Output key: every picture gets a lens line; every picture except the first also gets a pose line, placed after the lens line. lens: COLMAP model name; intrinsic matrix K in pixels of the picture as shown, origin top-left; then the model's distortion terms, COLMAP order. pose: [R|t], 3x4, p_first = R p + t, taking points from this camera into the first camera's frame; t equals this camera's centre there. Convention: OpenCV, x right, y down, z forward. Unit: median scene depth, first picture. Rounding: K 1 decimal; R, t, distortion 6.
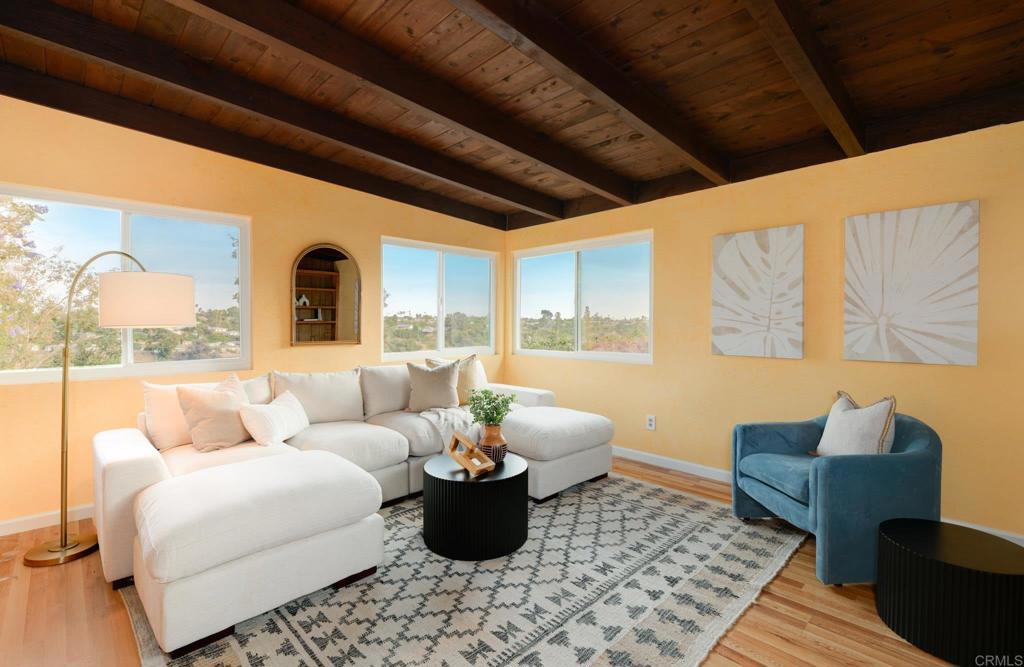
lens RADIAL K [[464.3, 0, 516.3], [0, 464.3, 326.8], [0, 0, 1]] dist [0.001586, -0.000124]
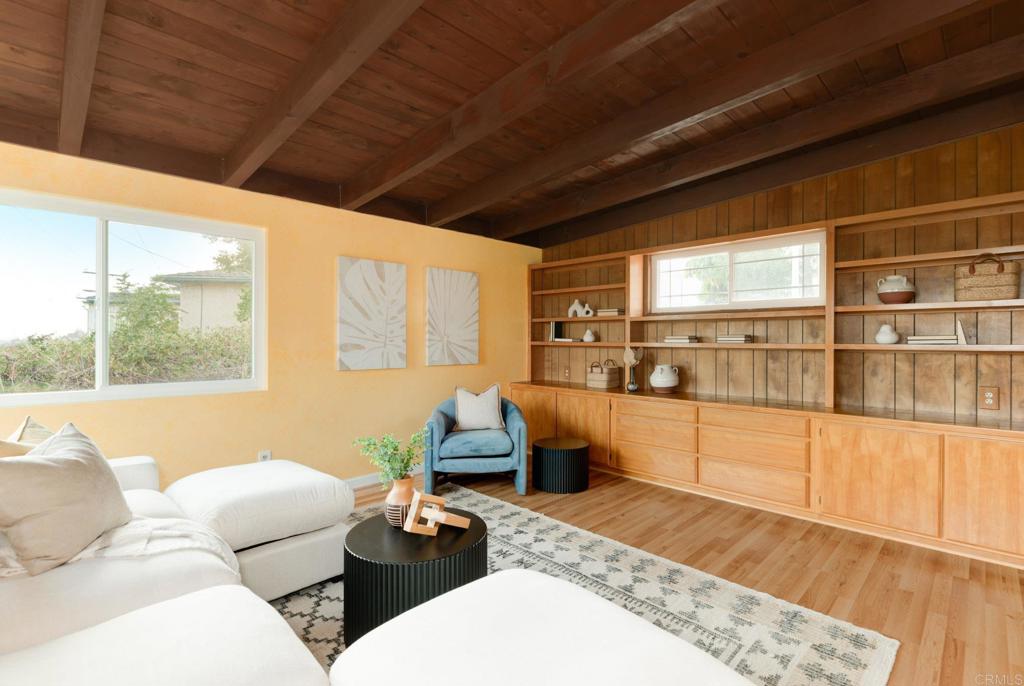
lens RADIAL K [[470.3, 0, 513.5], [0, 470.3, 343.0], [0, 0, 1]] dist [-0.000896, -0.001639]
pose [[-0.012625, -0.001494, 0.999919, -0.747982], [0.012476, 0.999921, 0.001651, 0.000915], [-0.999842, 0.012496, -0.012605, 0.760085]]
